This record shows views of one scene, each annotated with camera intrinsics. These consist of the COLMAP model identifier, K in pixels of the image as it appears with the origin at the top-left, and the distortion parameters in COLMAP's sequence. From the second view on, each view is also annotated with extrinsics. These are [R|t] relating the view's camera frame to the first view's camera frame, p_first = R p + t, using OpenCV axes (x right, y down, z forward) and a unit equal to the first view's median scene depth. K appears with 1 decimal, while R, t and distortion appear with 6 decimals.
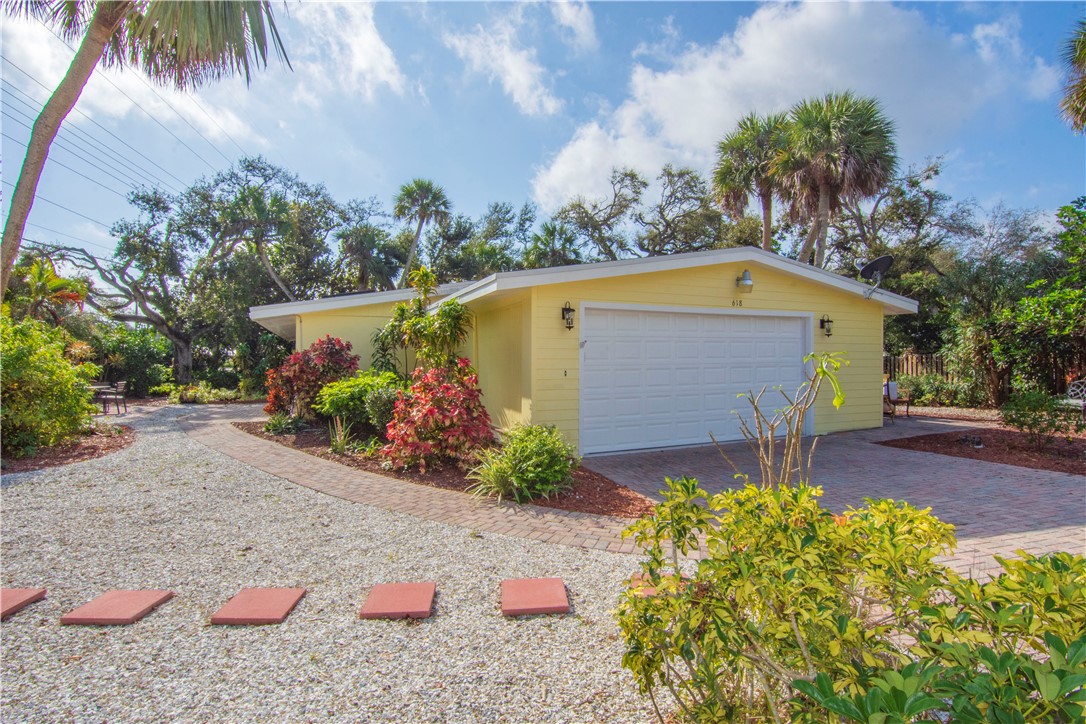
lens RADIAL K [[523.6, 0, 533.9], [0, 523.6, 357.1], [0, 0, 1]] dist [-0.004372, 0.000549]
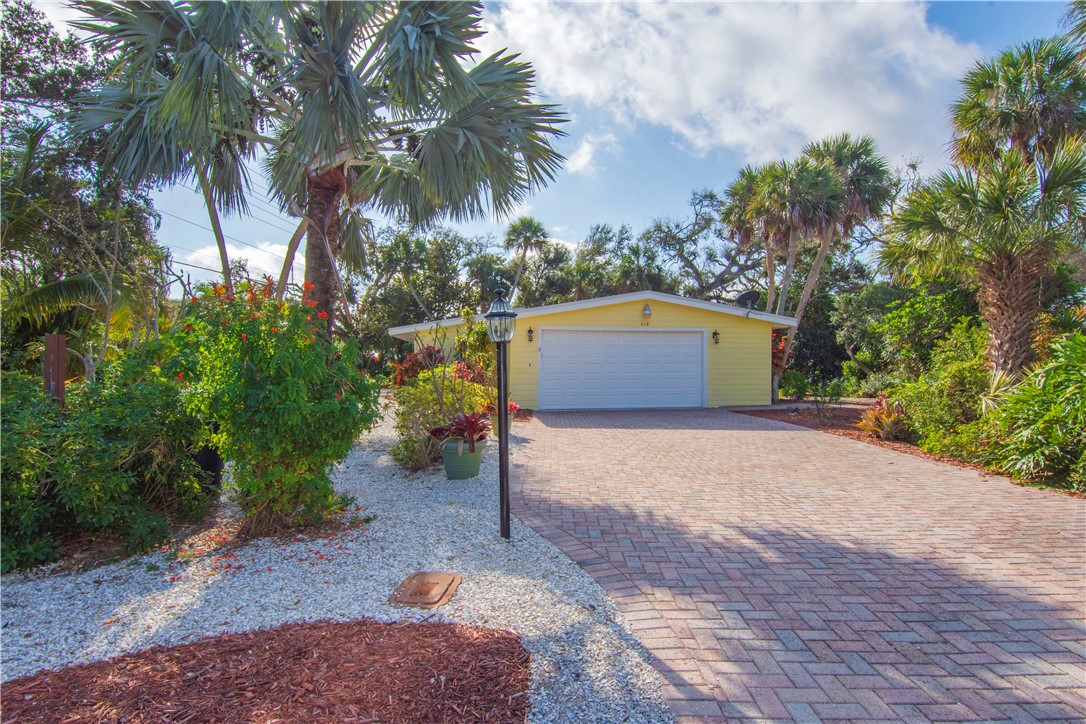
lens RADIAL K [[523.6, 0, 538.4], [0, 523.6, 362.6], [0, 0, 1]] dist [-0.004372, 0.000549]
pose [[0.964577, 0.001864, -0.263796, 0.140076], [-0.000743, 0.999990, 0.004351, 0.003806], [0.263801, -0.004001, 0.964569, -0.192756]]
